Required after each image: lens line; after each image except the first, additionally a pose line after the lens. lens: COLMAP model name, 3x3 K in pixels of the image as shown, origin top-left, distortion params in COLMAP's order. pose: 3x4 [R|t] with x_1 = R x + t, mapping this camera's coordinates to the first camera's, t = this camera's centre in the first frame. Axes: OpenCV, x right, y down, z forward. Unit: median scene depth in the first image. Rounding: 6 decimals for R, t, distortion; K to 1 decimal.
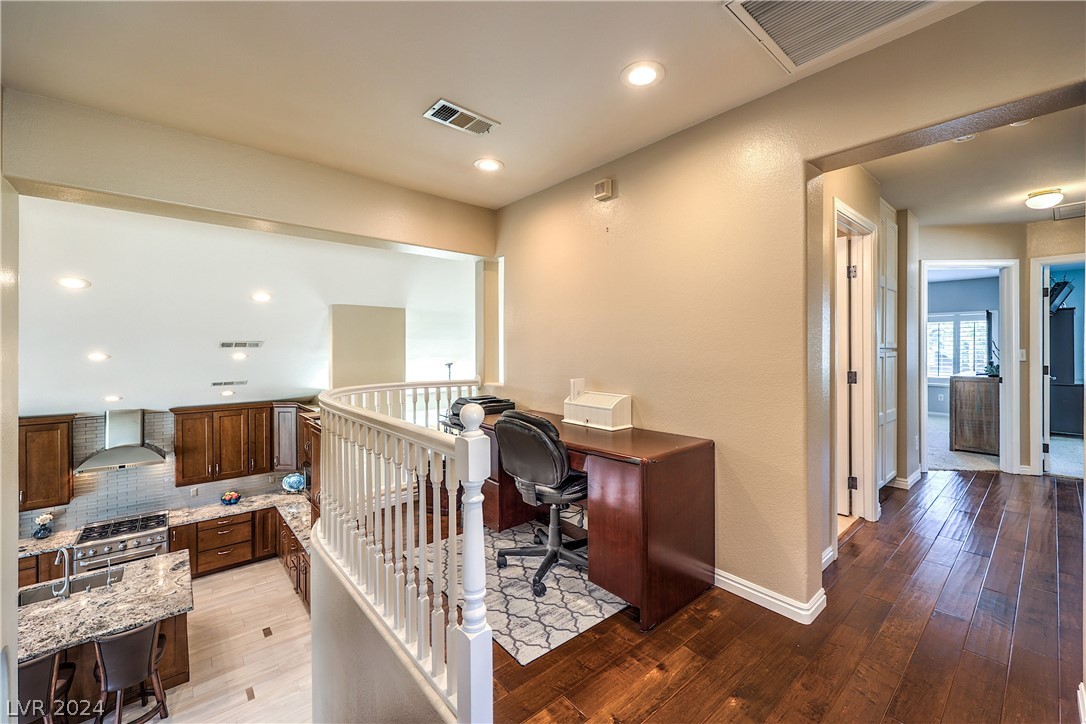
lens RADIAL K [[441.6, 0, 541.2], [0, 441.6, 352.8], [0, 0, 1]] dist [0.000537, -0.000507]
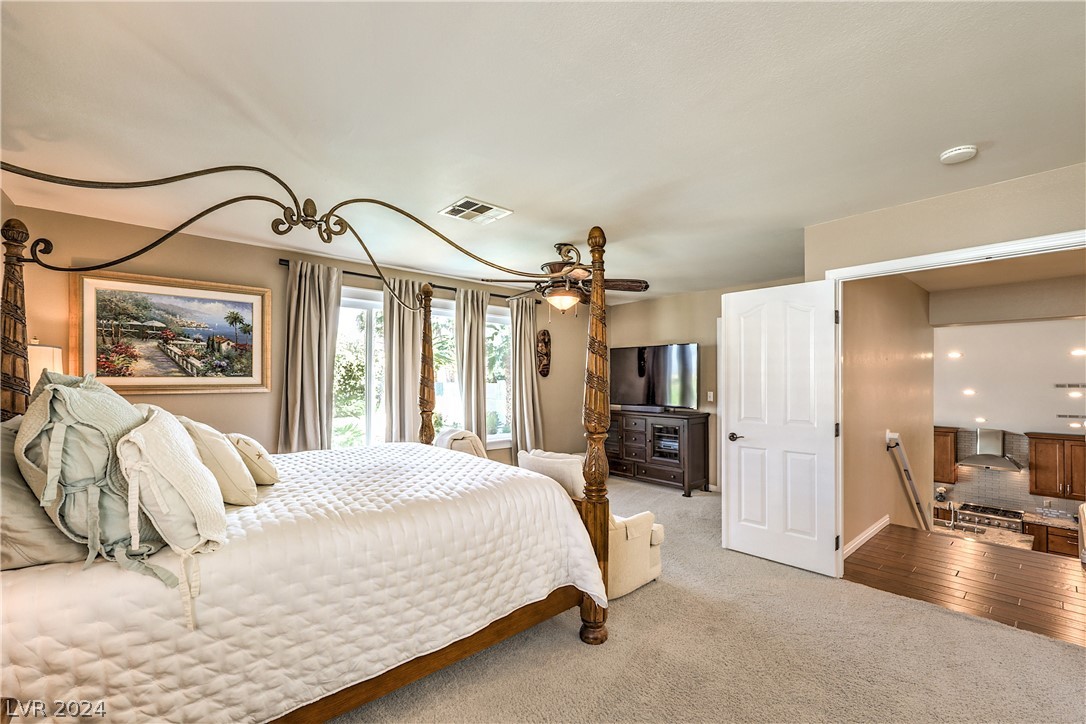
lens RADIAL K [[481.2, 0, 540.9], [0, 481.2, 378.0], [0, 0, 1]] dist [0.001368, 0.000312]
pose [[0.035147, -0.007436, -0.999355, 0.565523], [-0.006402, 0.999950, -0.007666, -0.016940], [0.999362, 0.006667, 0.035097, -0.509357]]
